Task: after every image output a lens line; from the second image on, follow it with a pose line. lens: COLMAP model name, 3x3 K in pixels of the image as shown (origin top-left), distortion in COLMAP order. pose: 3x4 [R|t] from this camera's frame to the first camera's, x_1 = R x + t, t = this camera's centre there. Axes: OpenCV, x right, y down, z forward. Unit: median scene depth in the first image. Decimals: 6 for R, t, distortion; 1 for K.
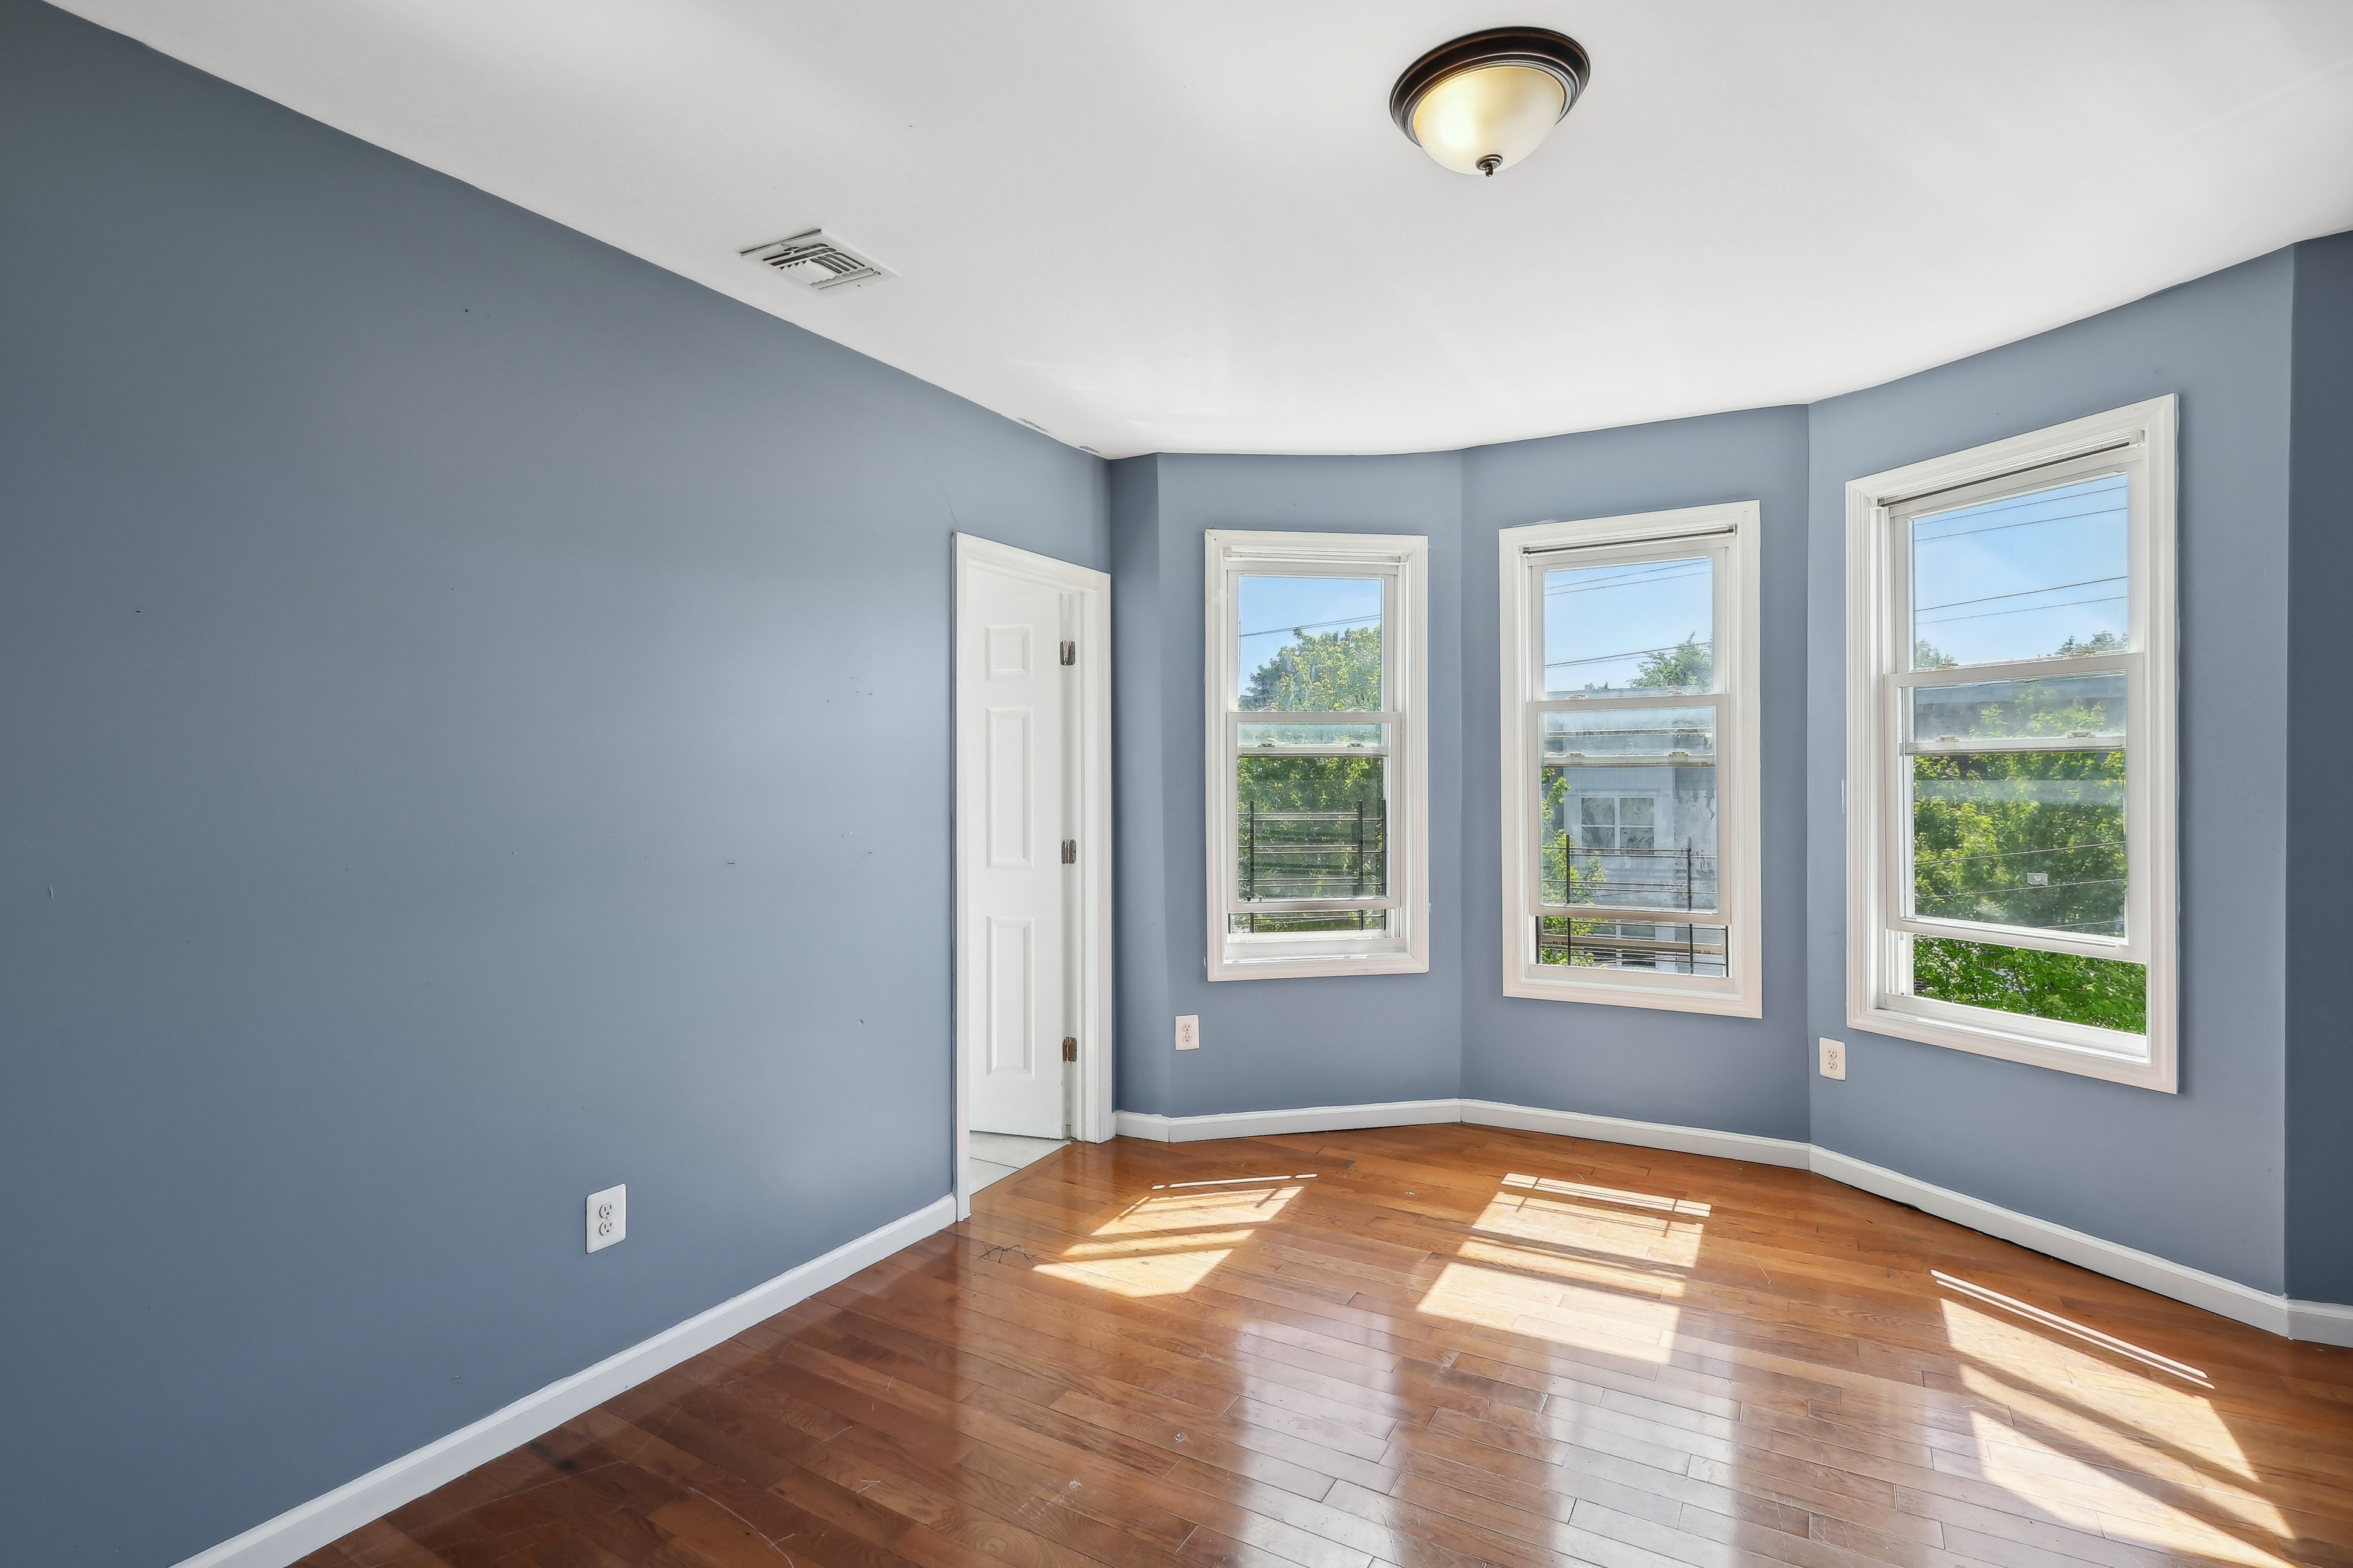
lens RADIAL K [[1110.0, 0, 1183.4], [0, 1110.0, 774.7], [0, 0, 1]] dist [-0.004115, 0.001262]
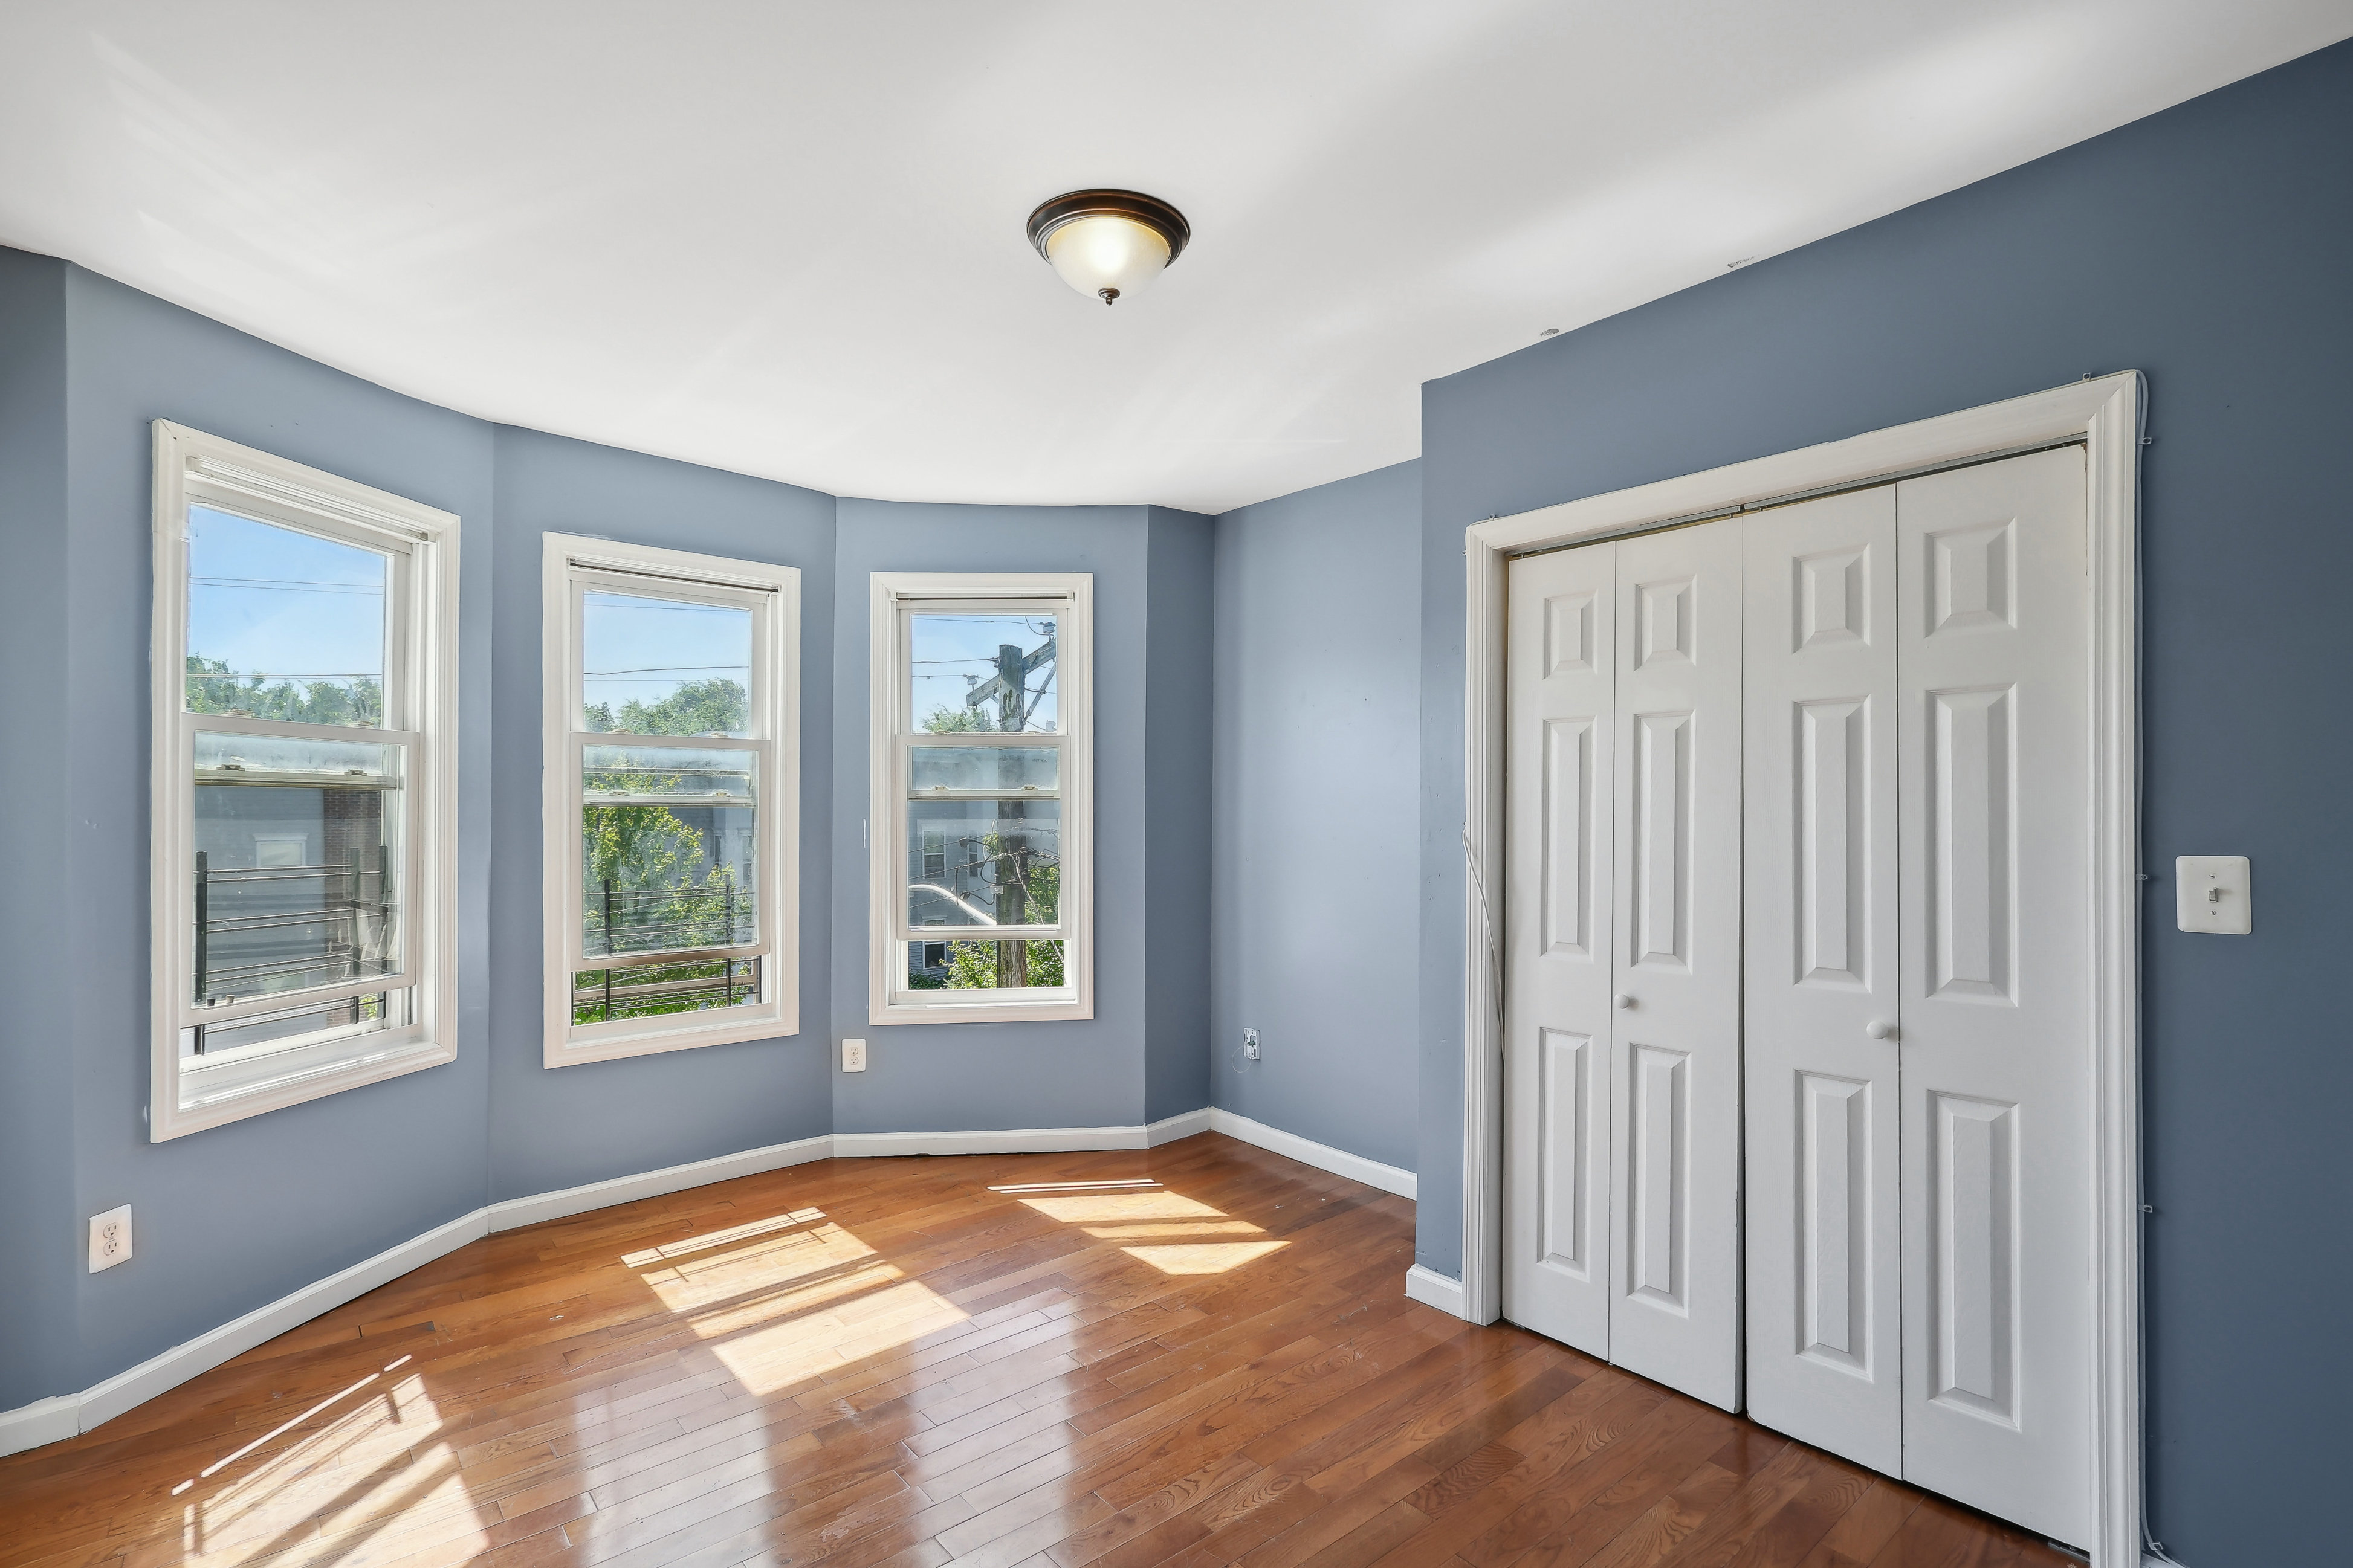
lens RADIAL K [[1110.0, 0, 1178.1], [0, 1110.0, 808.8], [0, 0, 1]] dist [-0.004115, 0.001262]
pose [[0.325064, 0.010608, 0.945633, -0.418018], [-0.001333, 0.999941, -0.010759, 0.005428], [-0.945691, 0.002237, 0.325059, 0.282974]]
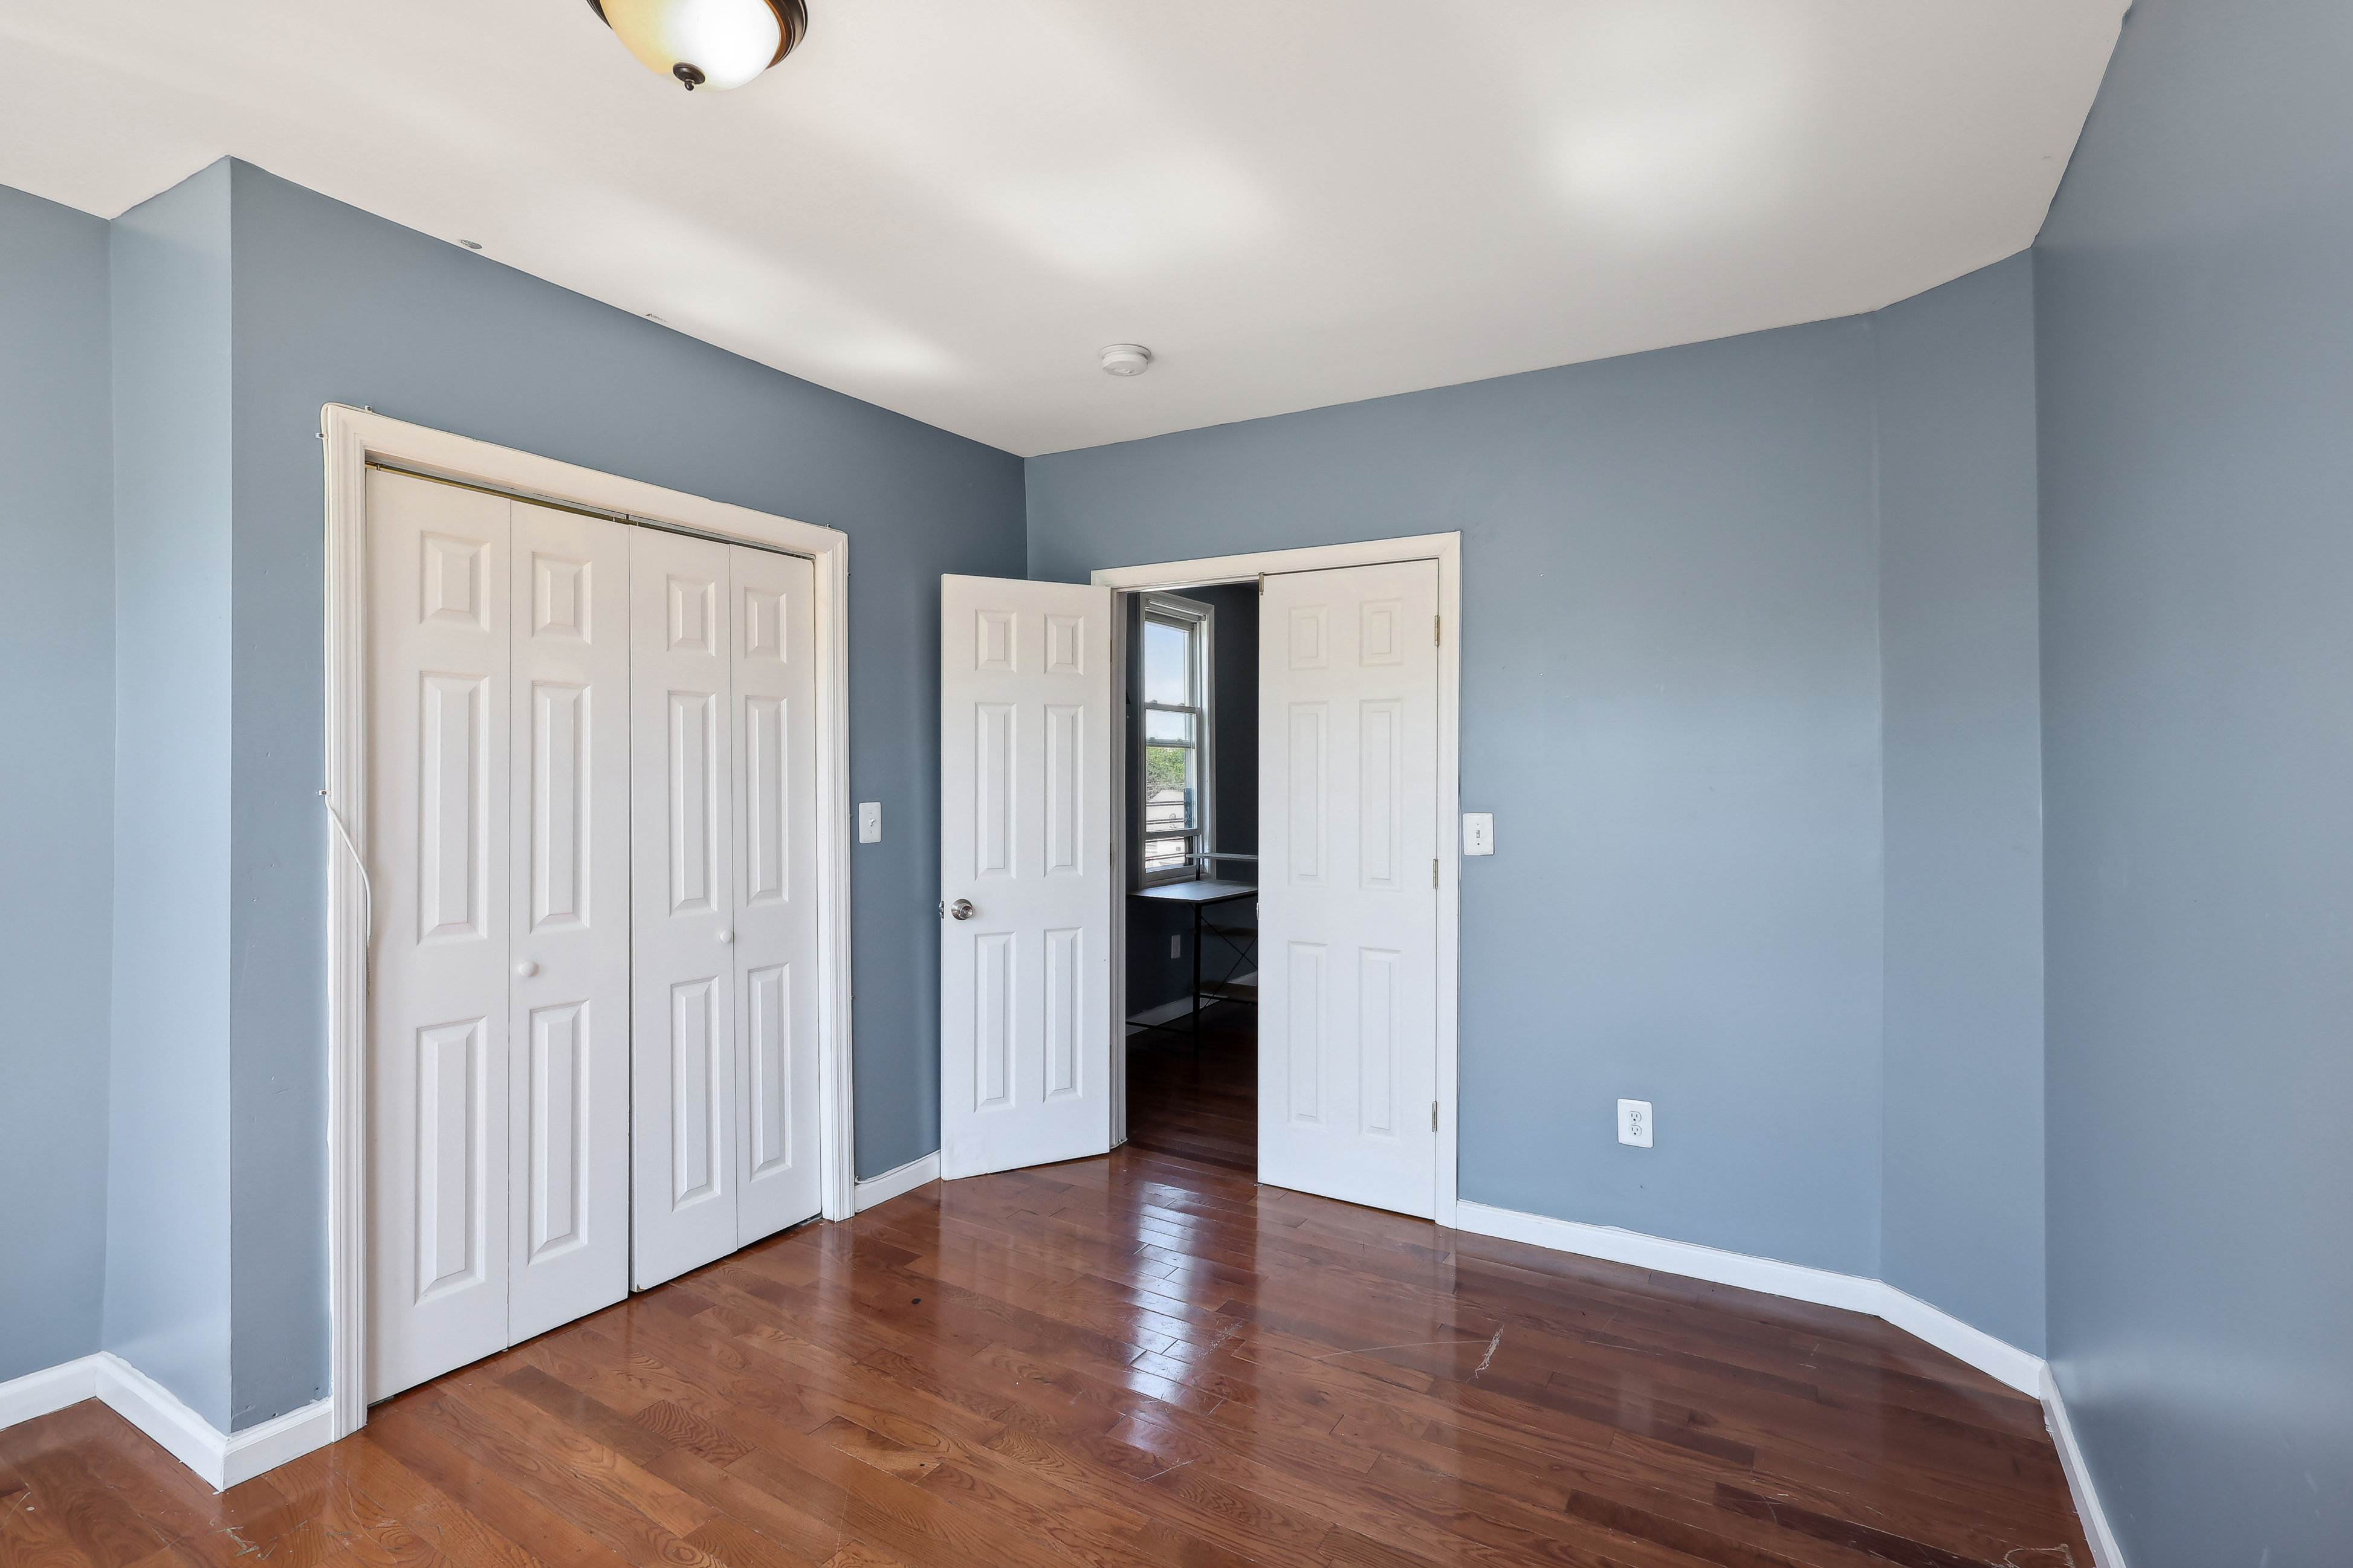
lens RADIAL K [[1110.0, 0, 1162.3], [0, 1110.0, 780.5], [0, 0, 1]] dist [-0.004115, 0.001262]
pose [[-0.999969, 0.007589, 0.002067, -0.049216], [0.007582, 0.999966, -0.003117, 0.006212], [-0.002091, -0.003101, -0.999993, 0.963284]]
